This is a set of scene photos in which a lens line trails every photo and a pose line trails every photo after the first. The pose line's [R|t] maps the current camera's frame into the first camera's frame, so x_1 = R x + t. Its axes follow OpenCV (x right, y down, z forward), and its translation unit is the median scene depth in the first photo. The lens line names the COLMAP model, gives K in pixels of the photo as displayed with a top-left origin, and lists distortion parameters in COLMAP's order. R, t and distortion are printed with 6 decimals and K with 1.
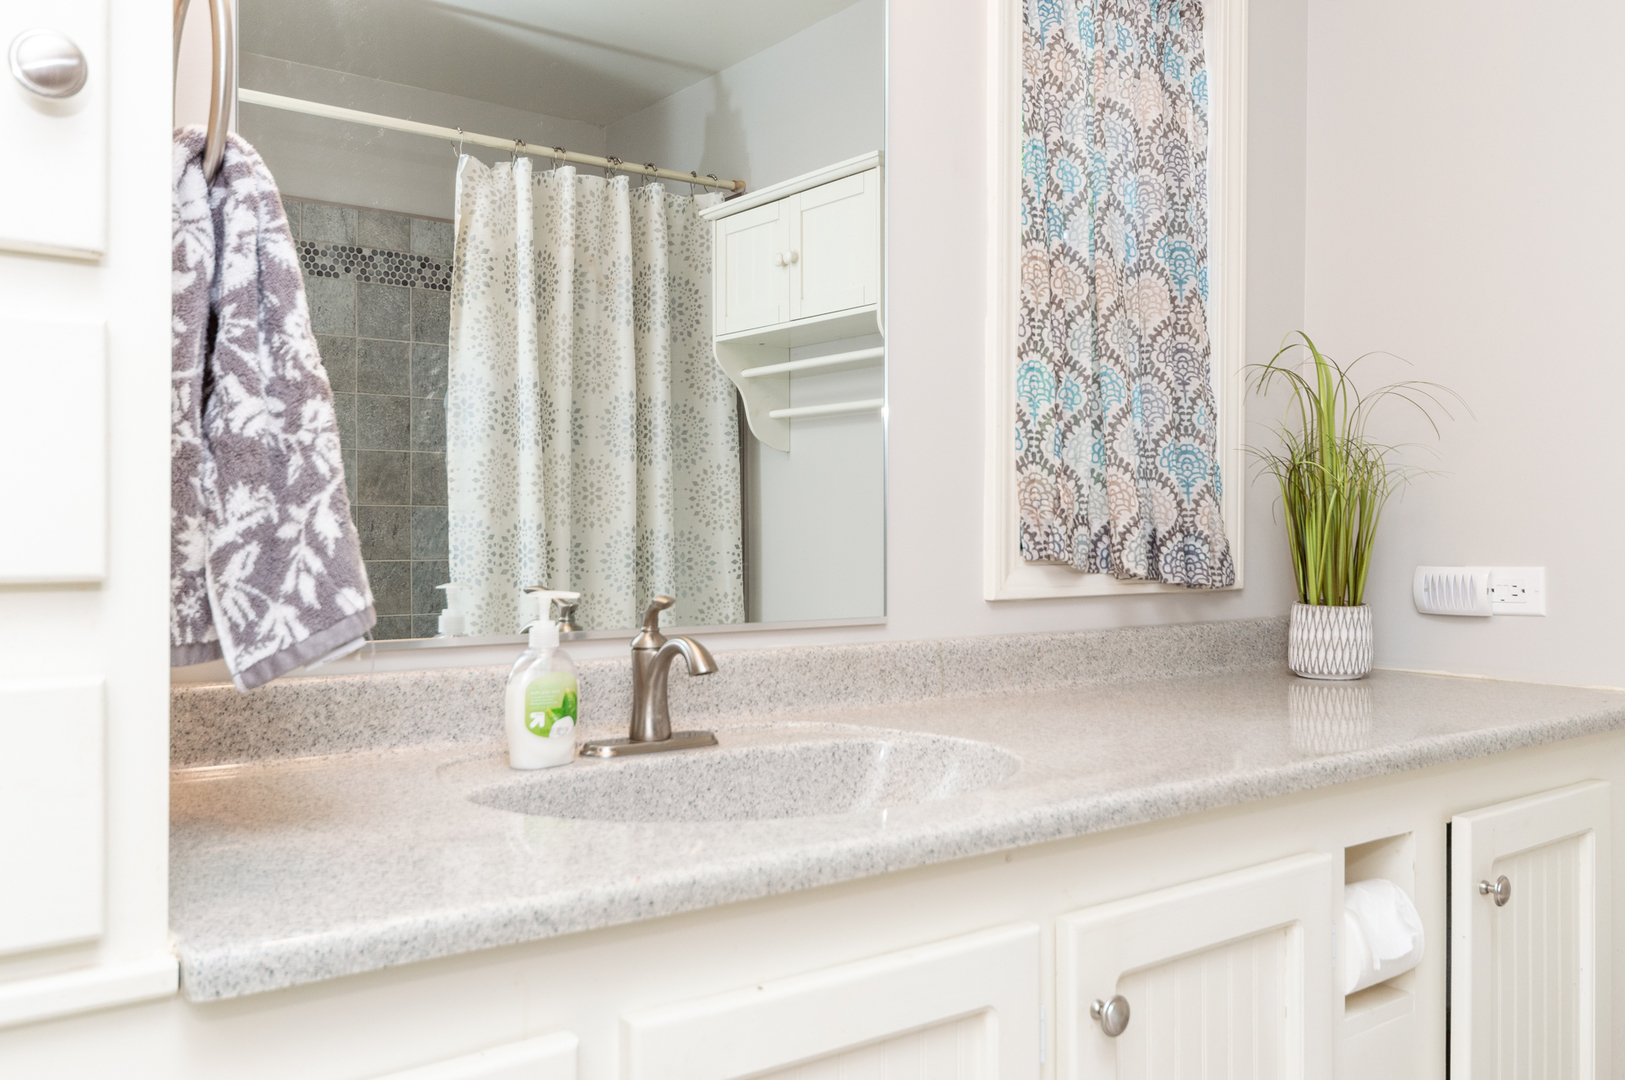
lens RADIAL K [[1389.1, 0, 810.9], [0, 1389.1, 536.4], [0, 0, 1]] dist [0.002485, 0.024097]
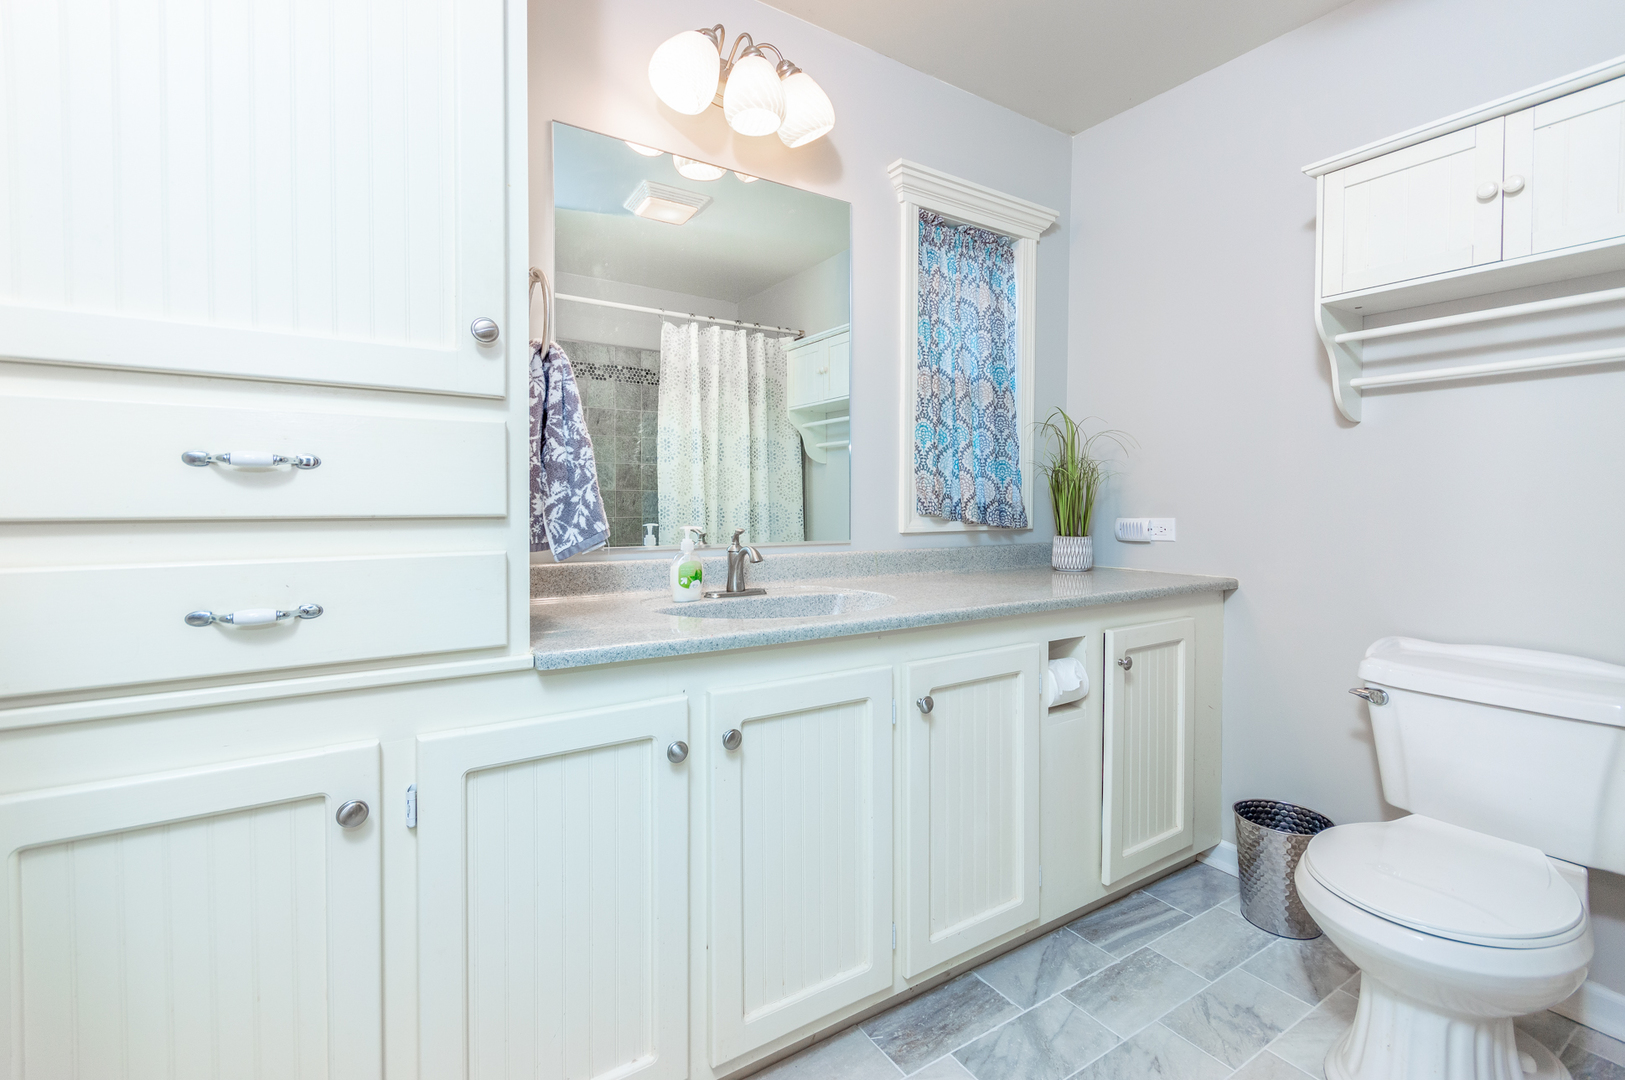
lens RADIAL K [[739.7, 0, 852.2], [0, 739.7, 516.3], [0, 0, 1]] dist [0.004683, -0.002044]
pose [[0.999882, -0.001584, -0.015287, 0.066840], [0.001774, 0.999921, 0.012453, 0.005051], [0.015266, -0.012478, 0.999806, -0.152542]]
